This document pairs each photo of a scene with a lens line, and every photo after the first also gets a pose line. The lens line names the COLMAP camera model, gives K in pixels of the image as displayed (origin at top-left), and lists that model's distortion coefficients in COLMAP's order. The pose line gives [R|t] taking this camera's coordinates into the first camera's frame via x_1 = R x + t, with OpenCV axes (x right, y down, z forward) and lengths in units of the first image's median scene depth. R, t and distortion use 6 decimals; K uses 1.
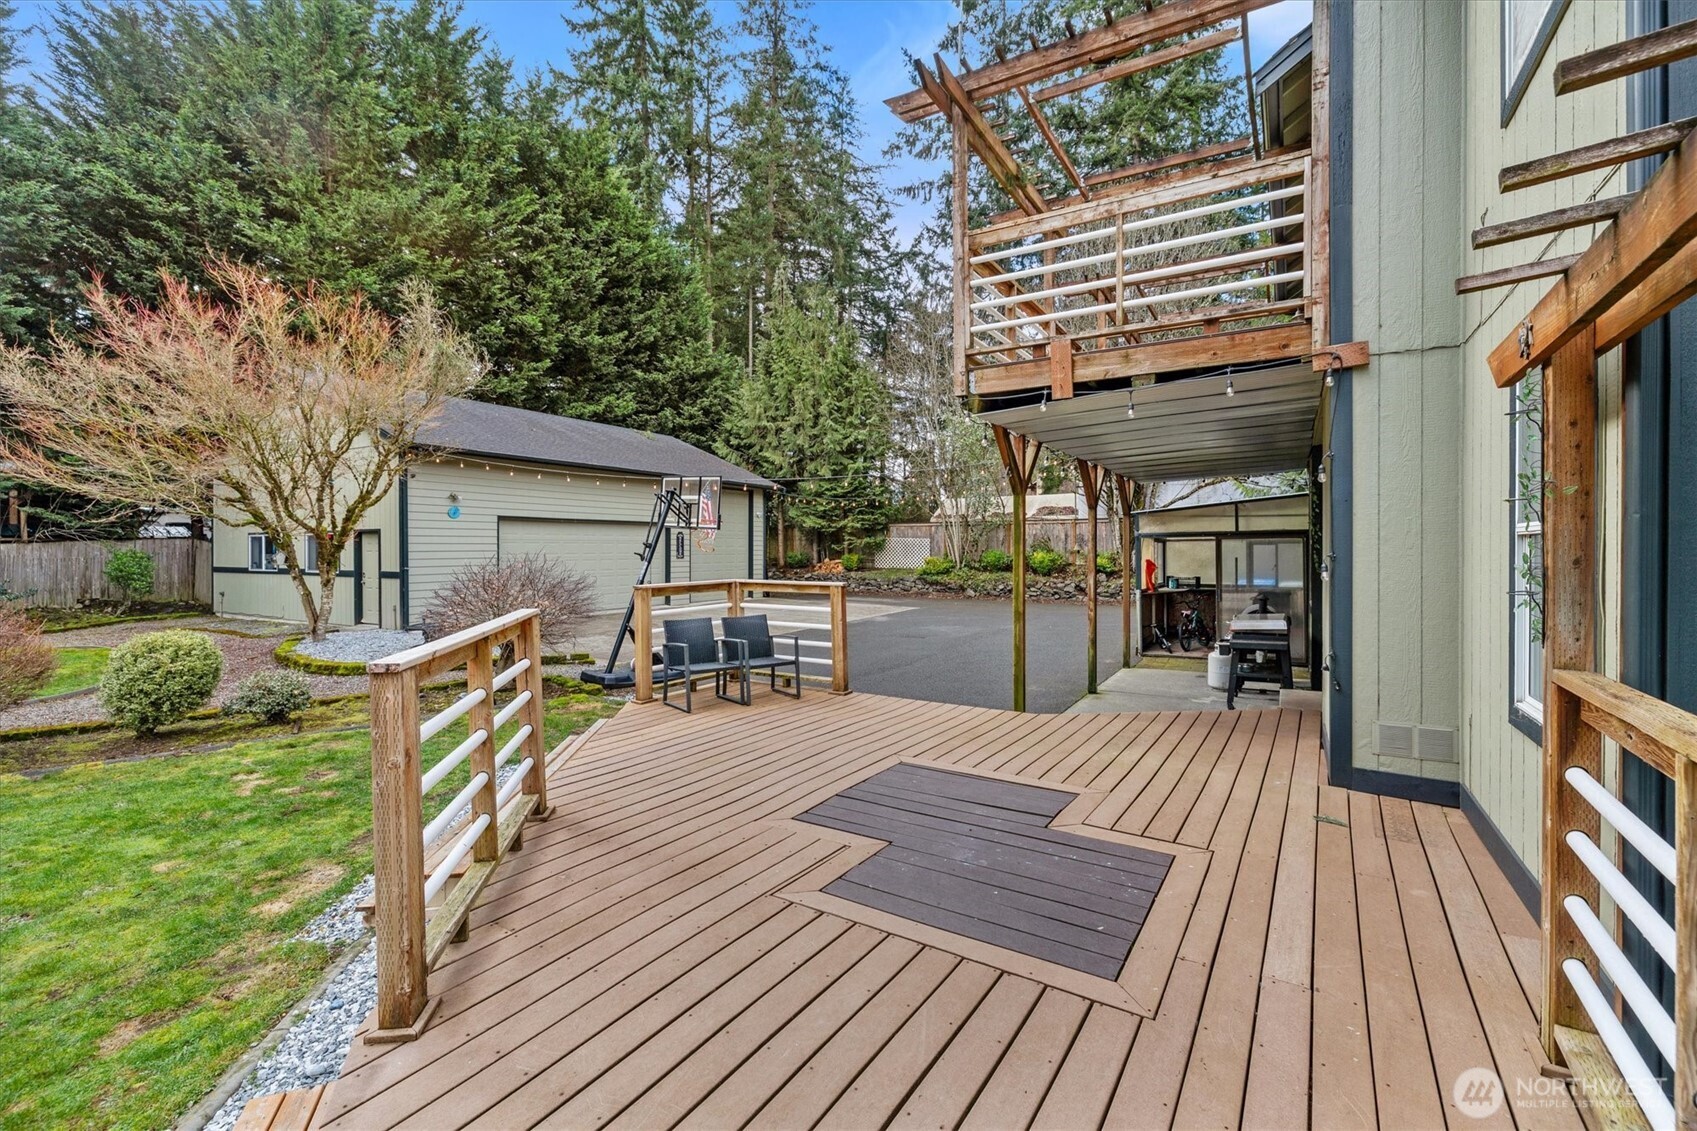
lens RADIAL K [[732.9, 0, 853.4], [0, 732.9, 554.9], [0, 0, 1]] dist [0.002388, 0.000152]
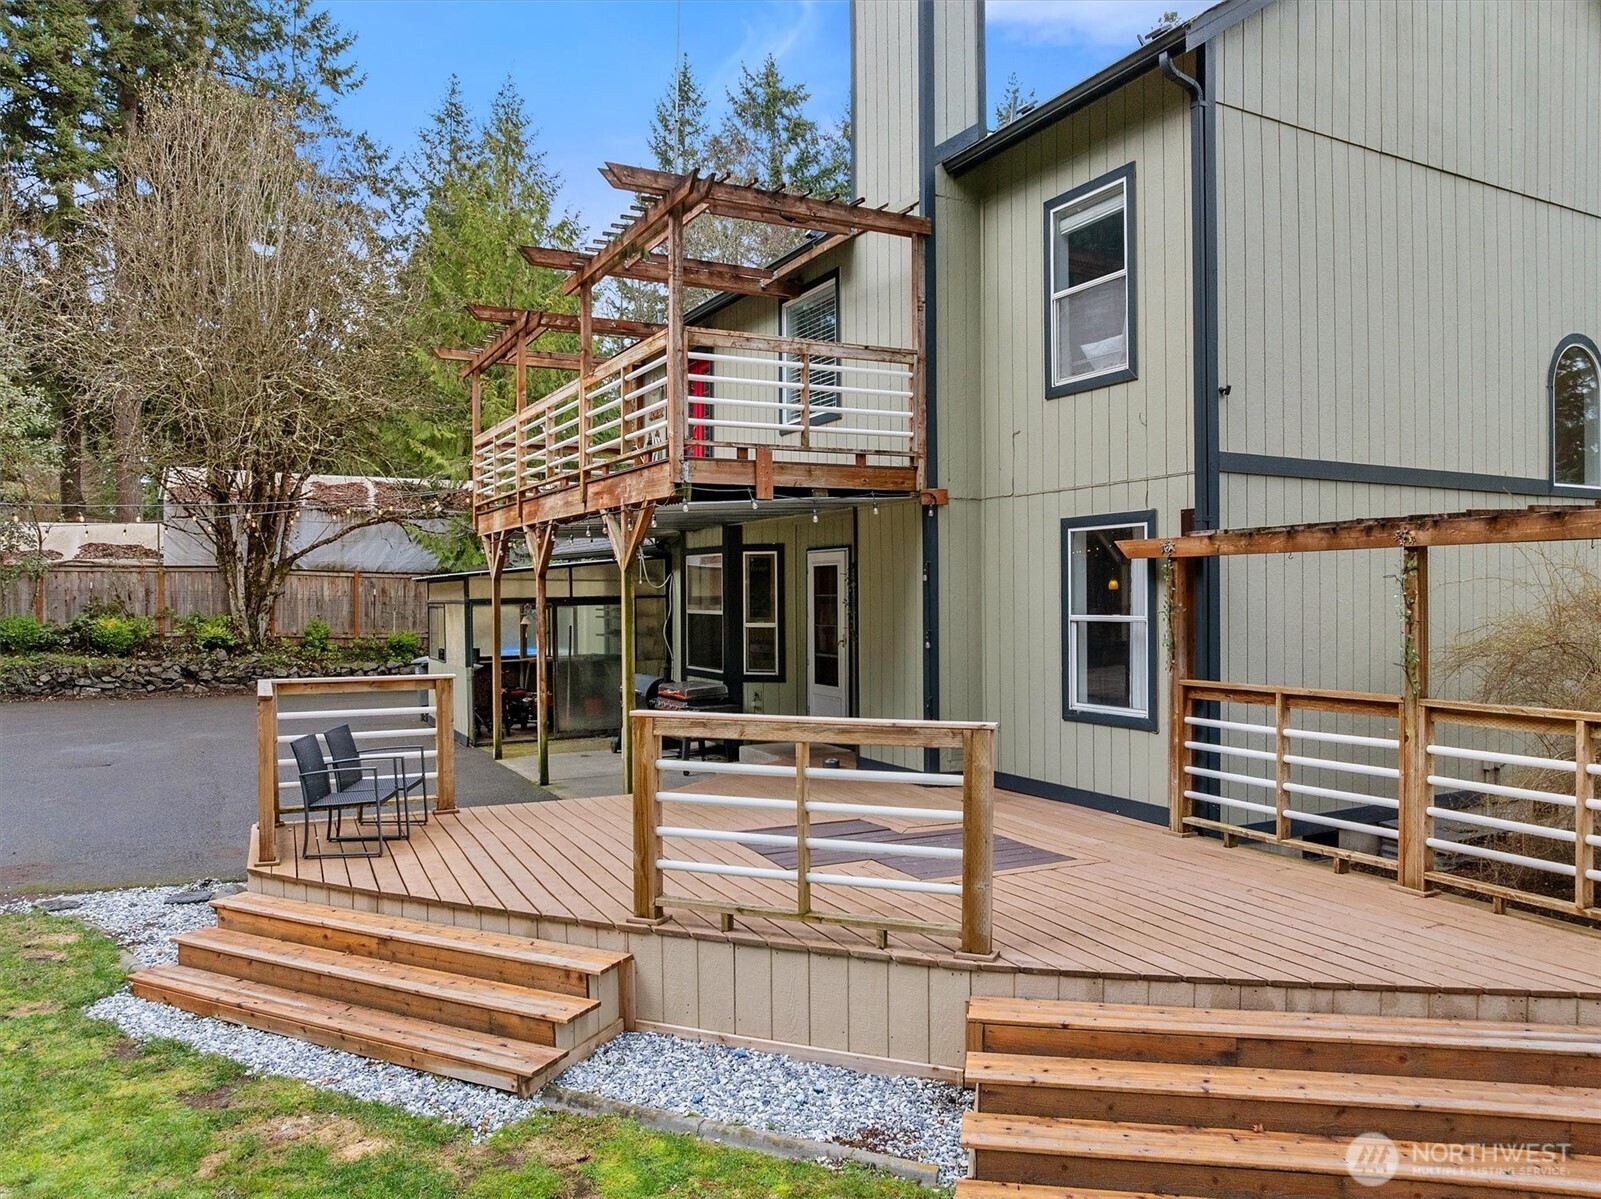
lens RADIAL K [[1159.0, 0, 800.5], [0, 1159.0, 599.5], [0, 0, 1]] dist [-0.055872, 0.031152]
pose [[0.516906, -0.005602, 0.856024, -0.874733], [0.012395, 0.999923, -0.000941, -0.037658], [-0.855952, 0.011096, 0.516936, 0.012375]]
